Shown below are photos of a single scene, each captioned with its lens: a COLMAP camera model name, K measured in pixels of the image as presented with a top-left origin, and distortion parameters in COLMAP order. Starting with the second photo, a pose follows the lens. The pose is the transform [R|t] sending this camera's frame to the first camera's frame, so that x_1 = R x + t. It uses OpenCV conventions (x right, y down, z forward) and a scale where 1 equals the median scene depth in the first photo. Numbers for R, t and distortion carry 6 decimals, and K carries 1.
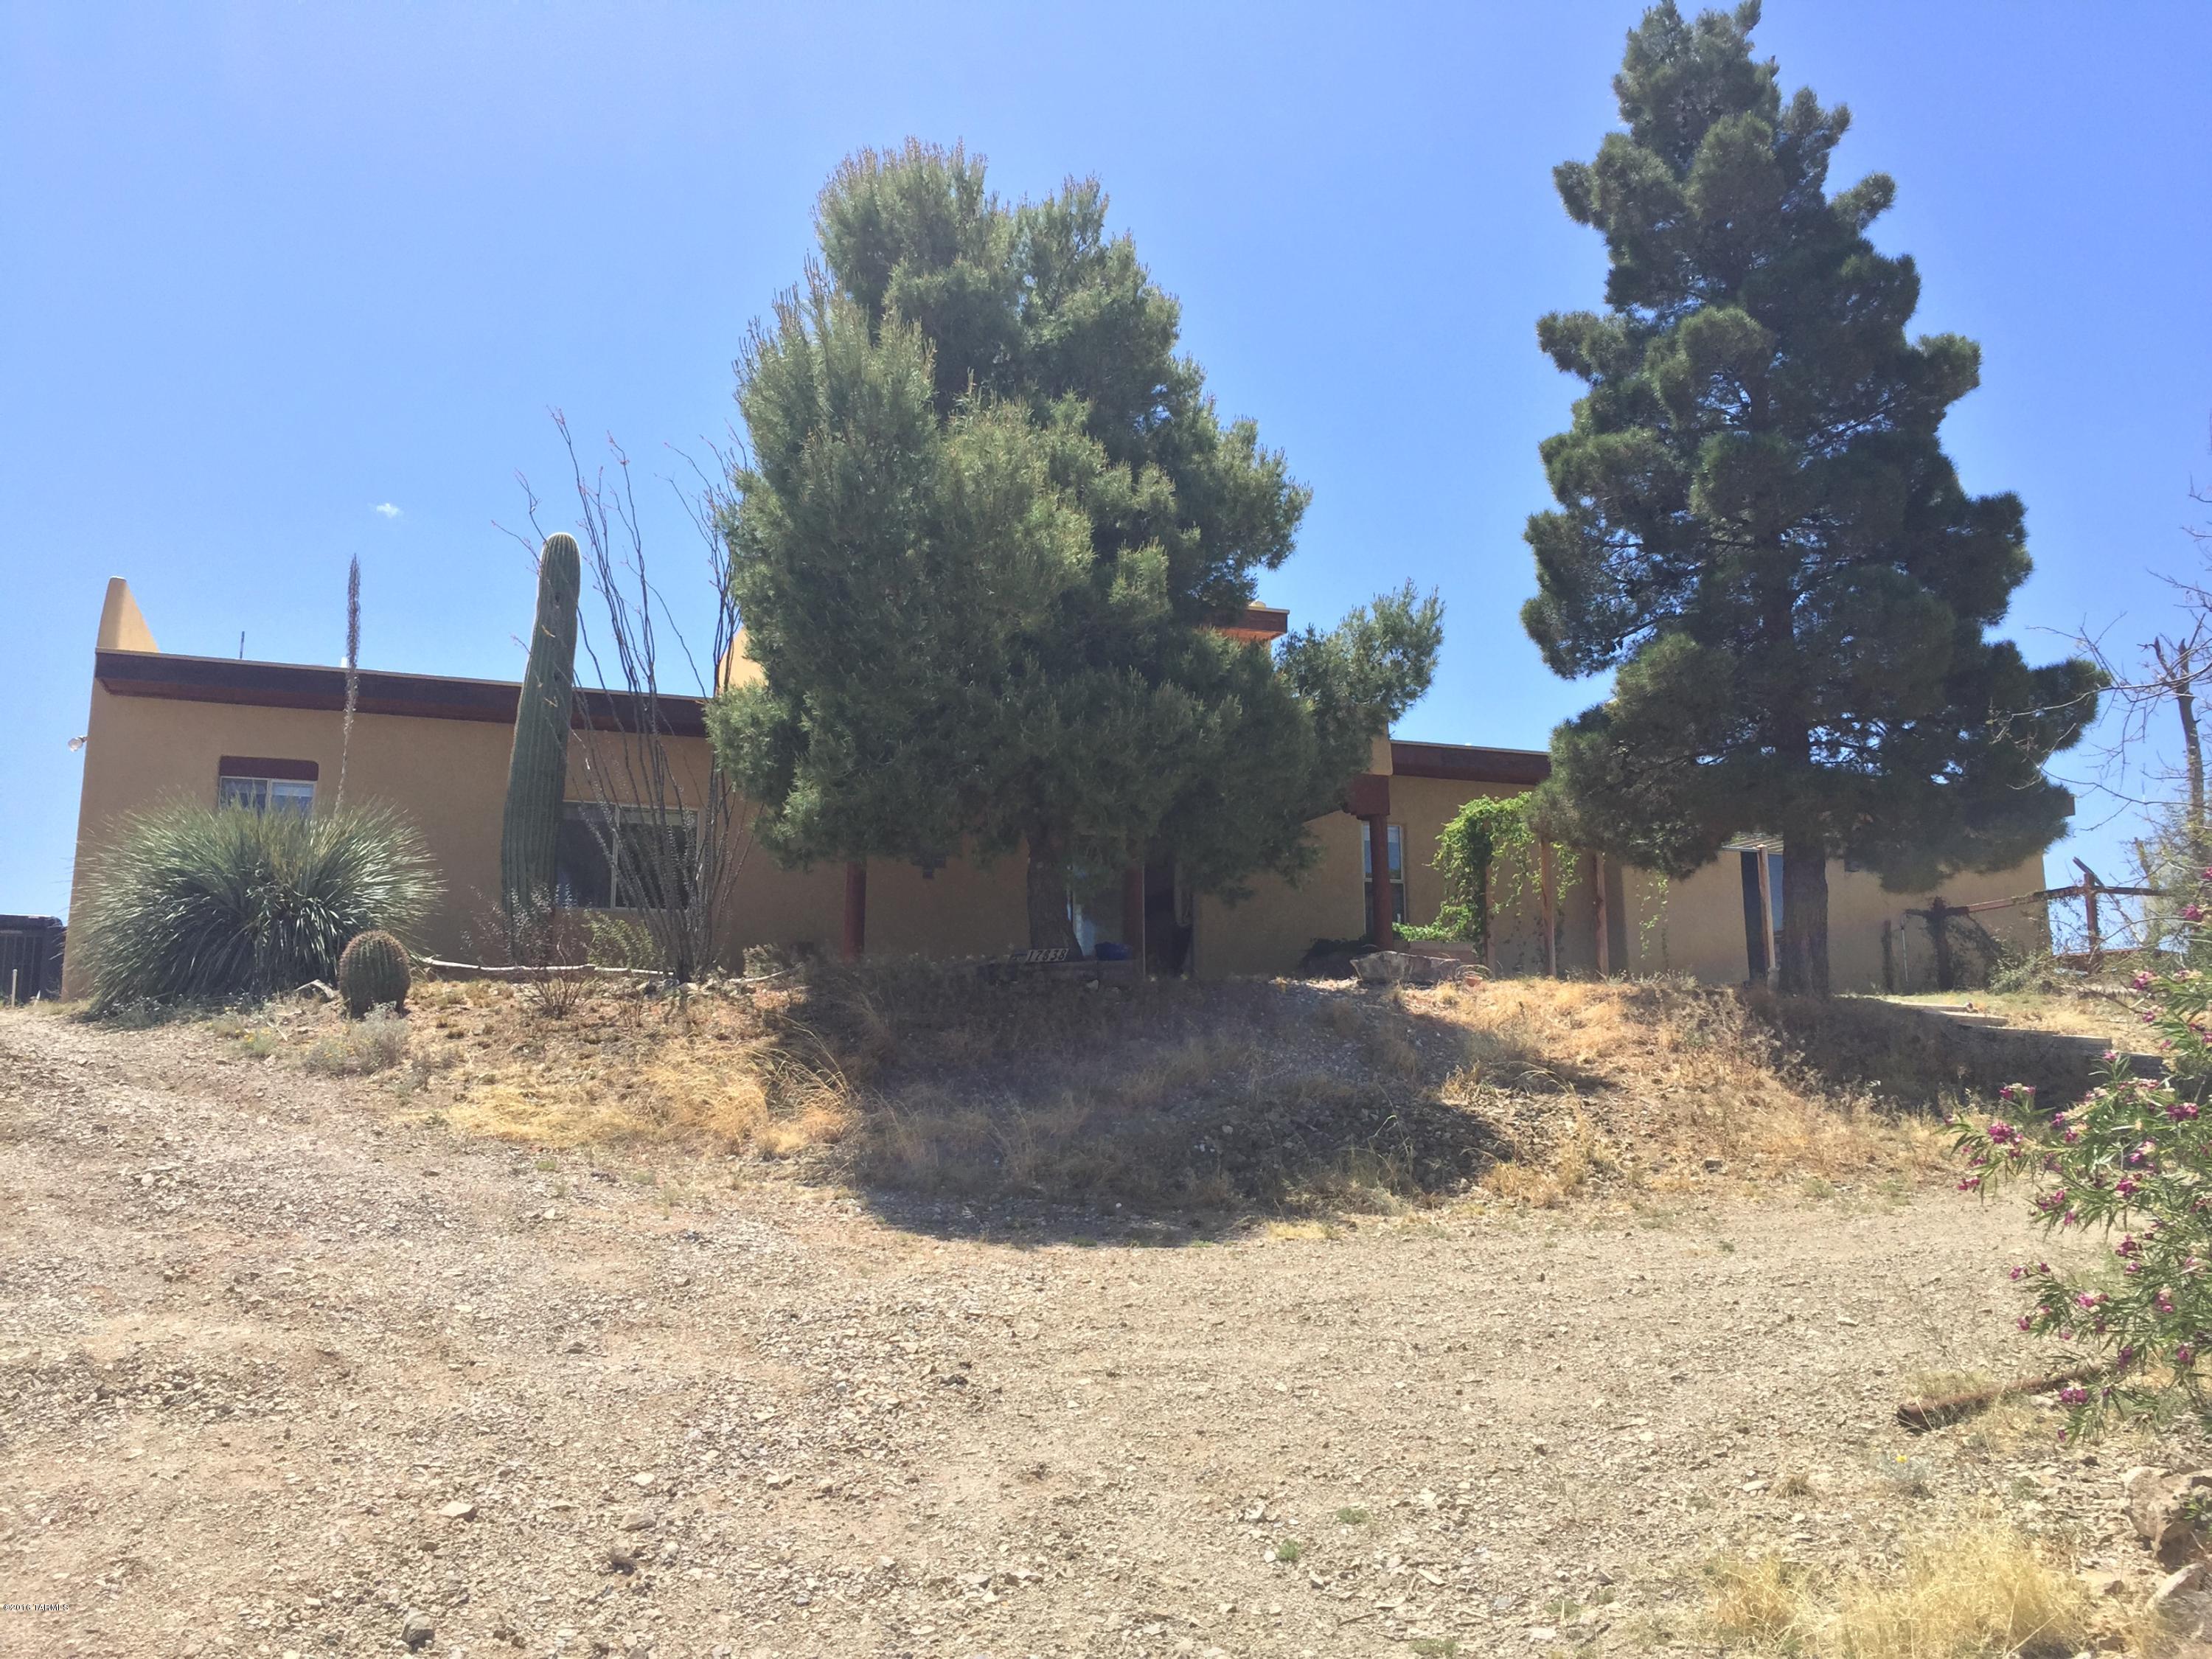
lens RADIAL K [[1872.5, 0, 1115.7], [0, 1872.5, 780.3], [0, 0, 1]] dist [0.057869, -0.062275]
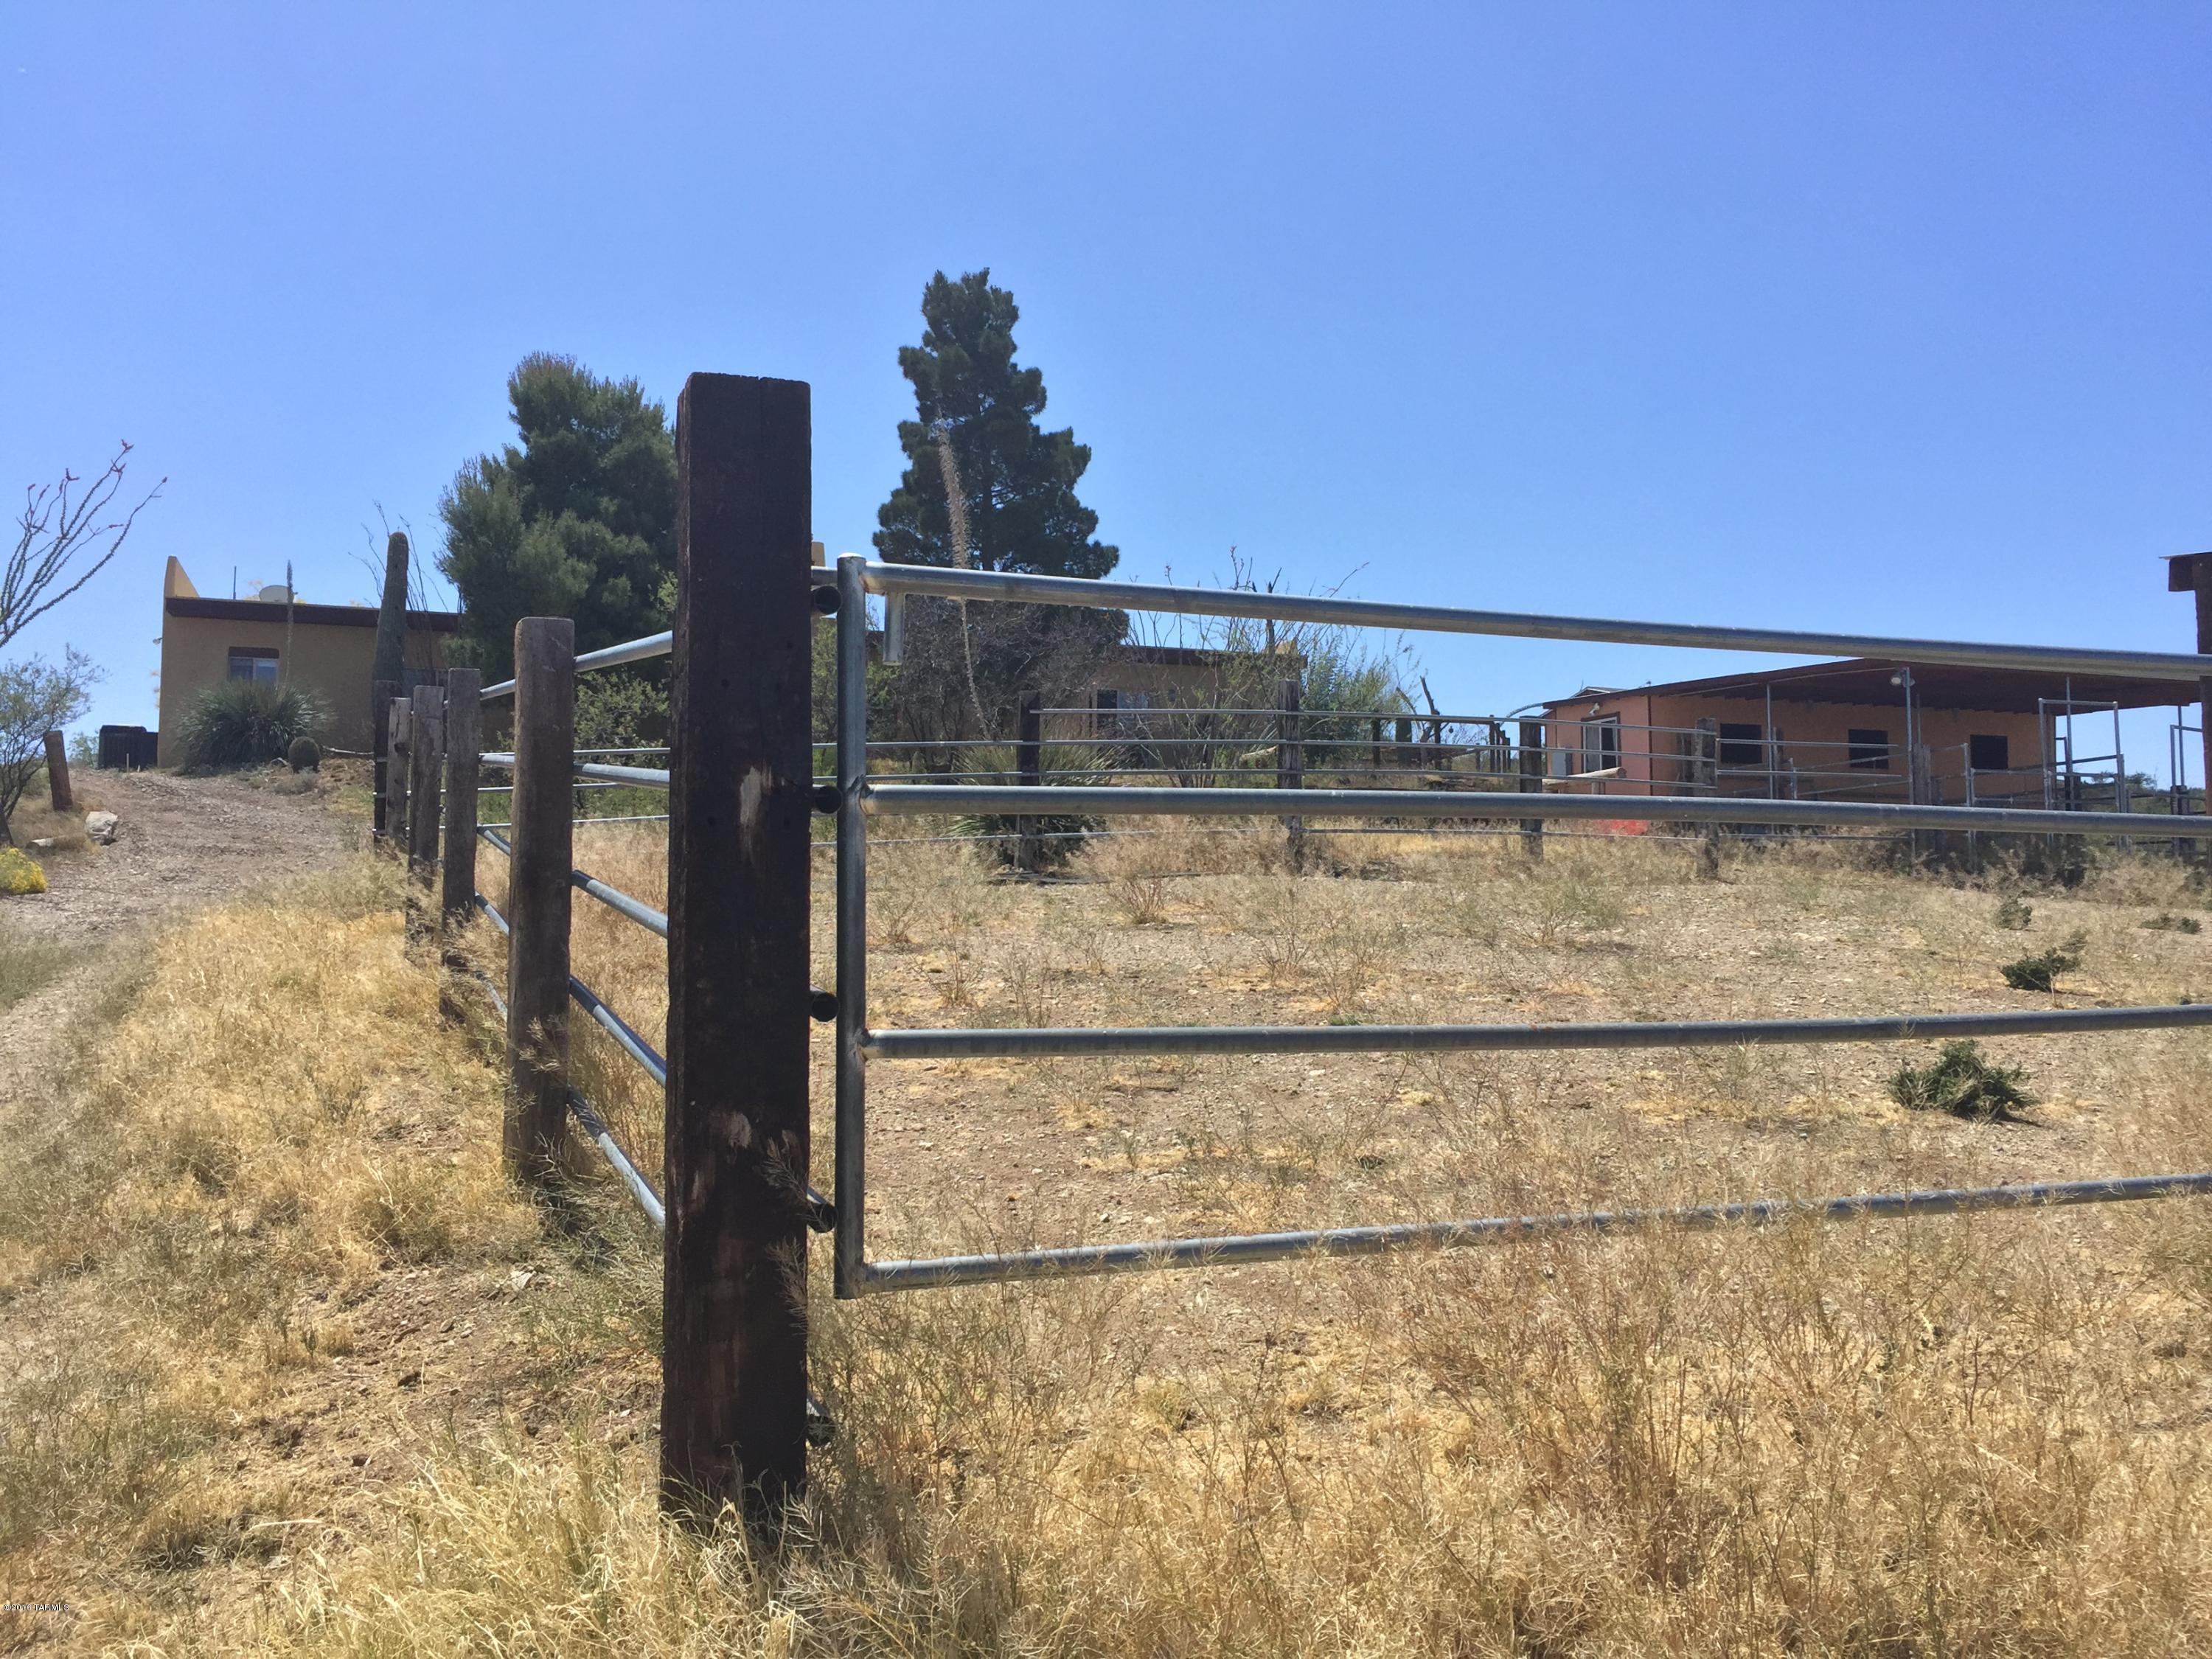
lens RADIAL K [[1872.5, 0, 1115.7], [0, 1872.5, 780.3], [0, 0, 1]] dist [0.057869, -0.062275]
pose [[0.999997, 0.000010, 0.002482, 0.585112], [-0.000281, 0.994019, 0.109203, -0.117317], [-0.002466, -0.109203, 0.994016, -1.283647]]
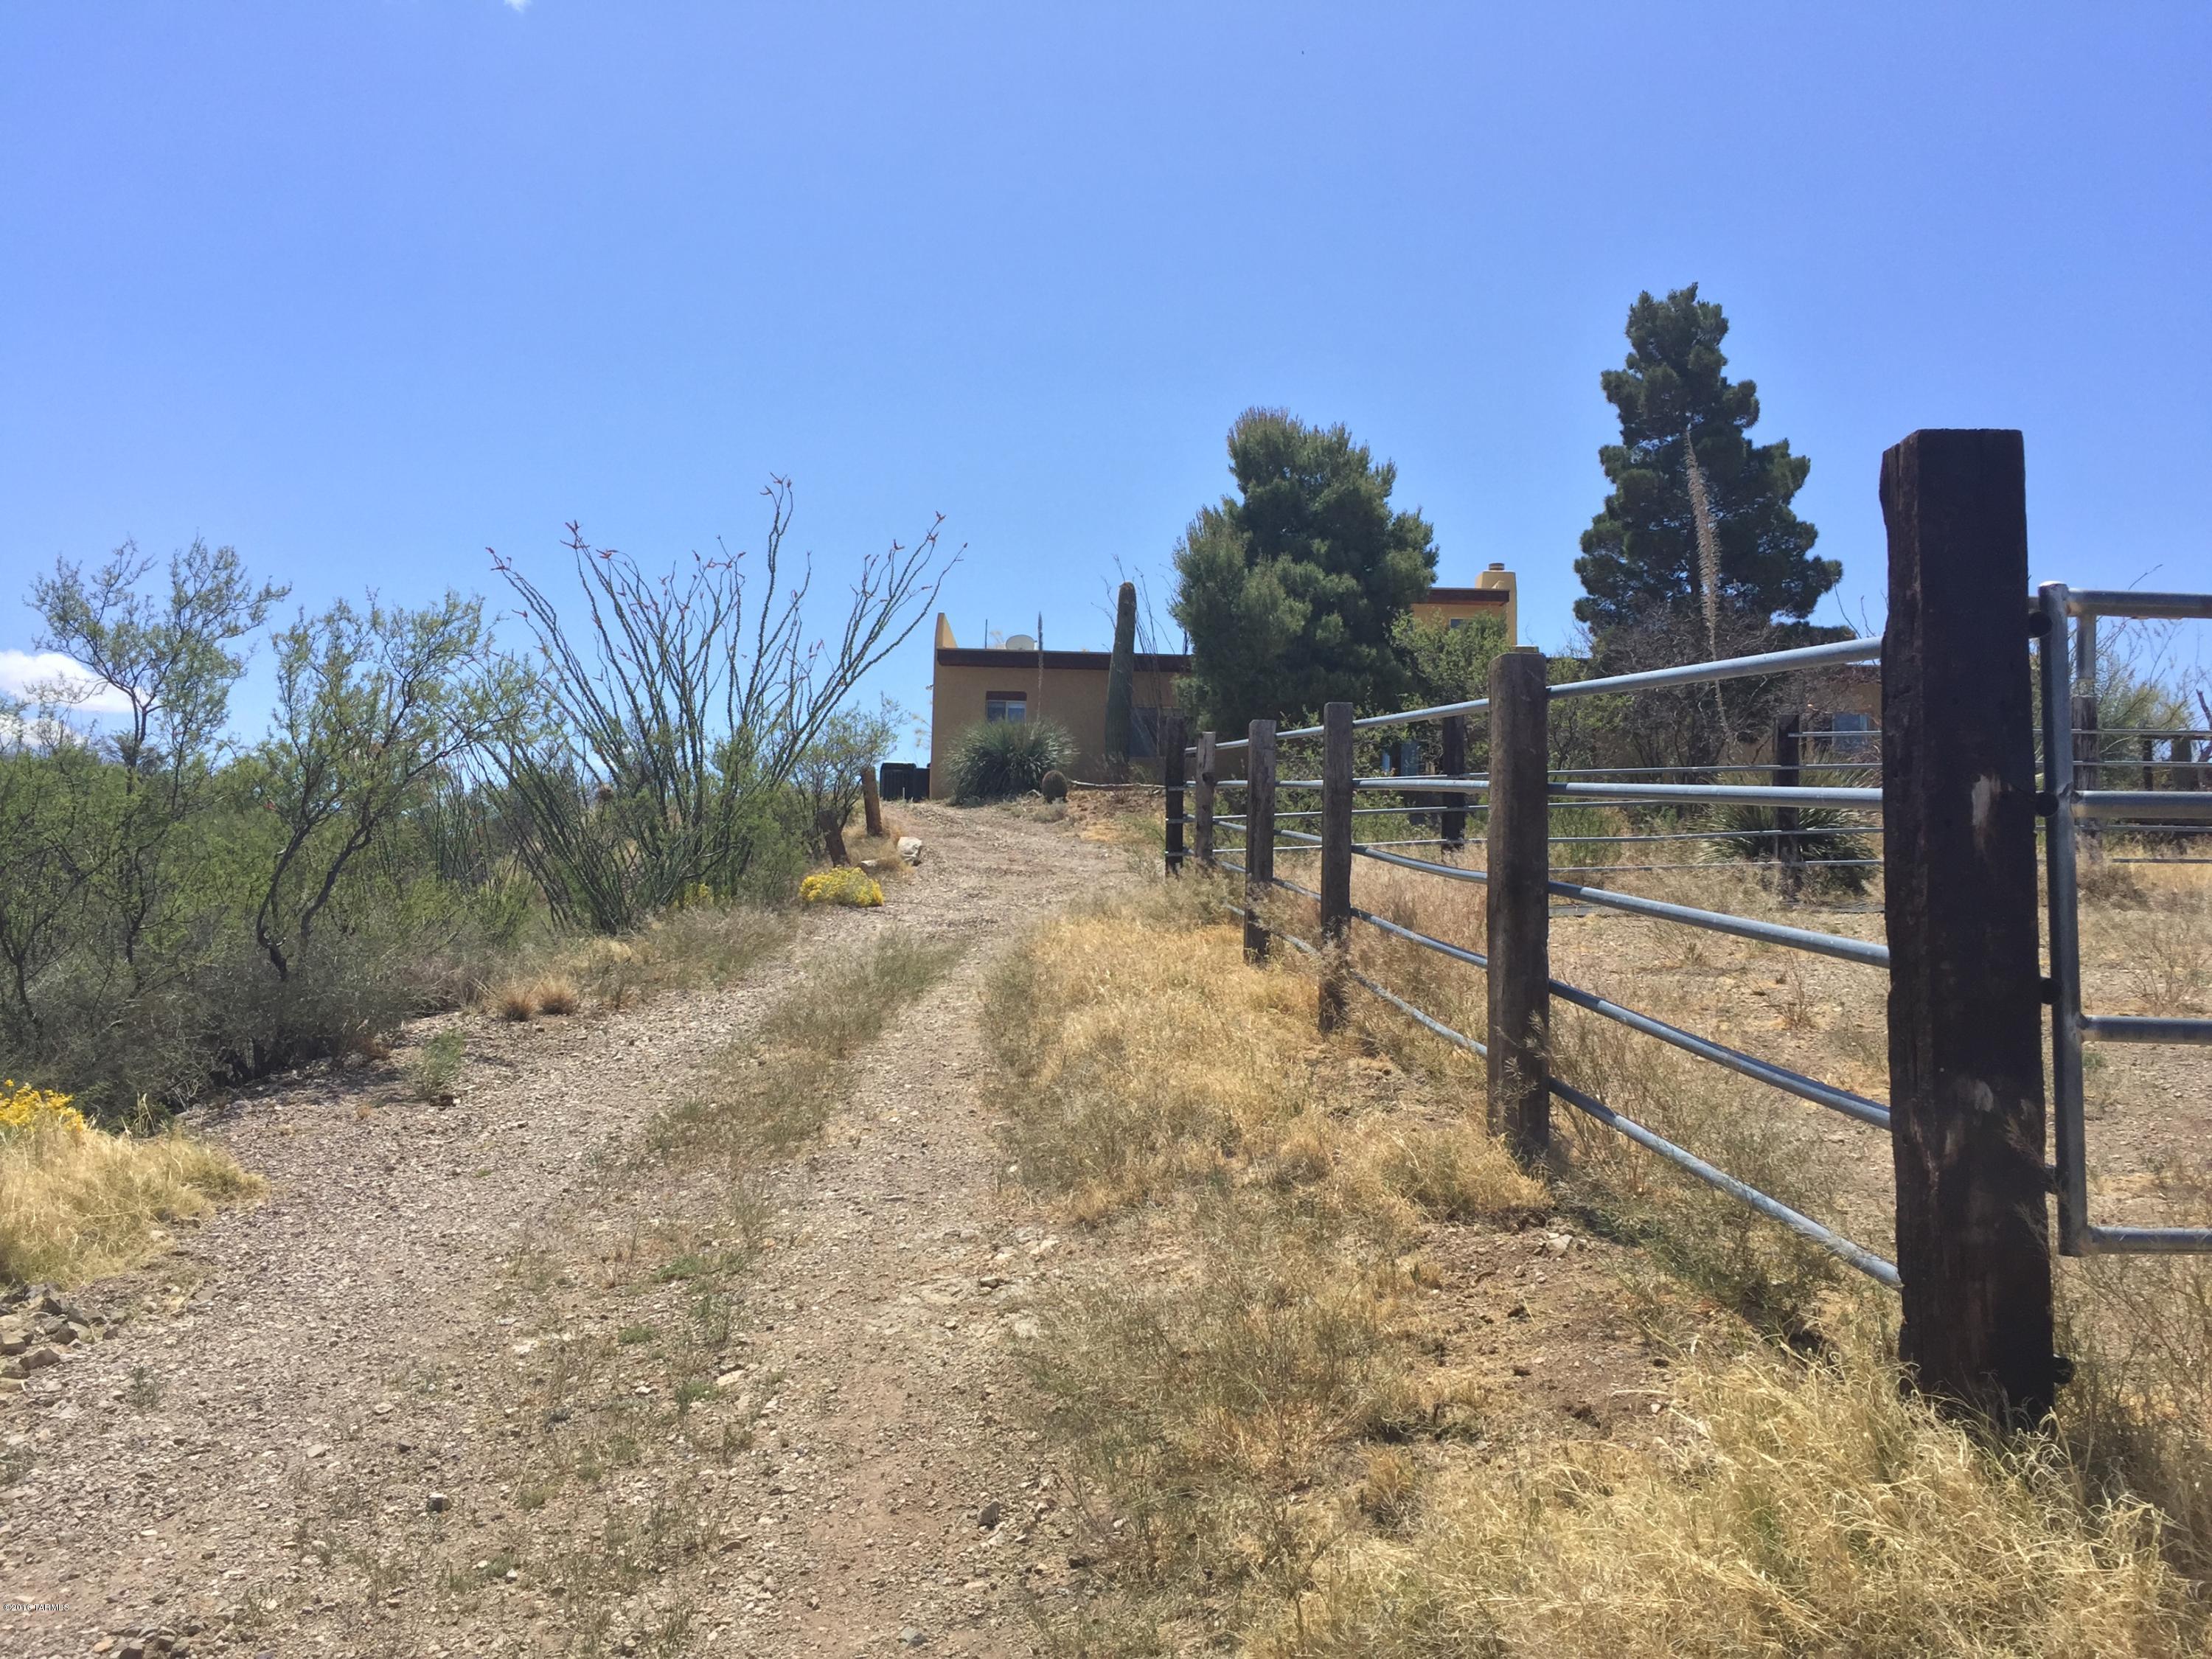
lens RADIAL K [[1872.5, 0, 1115.7], [0, 1872.5, 780.3], [0, 0, 1]] dist [0.057869, -0.062275]
pose [[0.942926, -0.008790, -0.332887, 0.522037], [0.039747, 0.995476, 0.086301, -0.120043], [0.330623, -0.094607, 0.939009, -1.334004]]
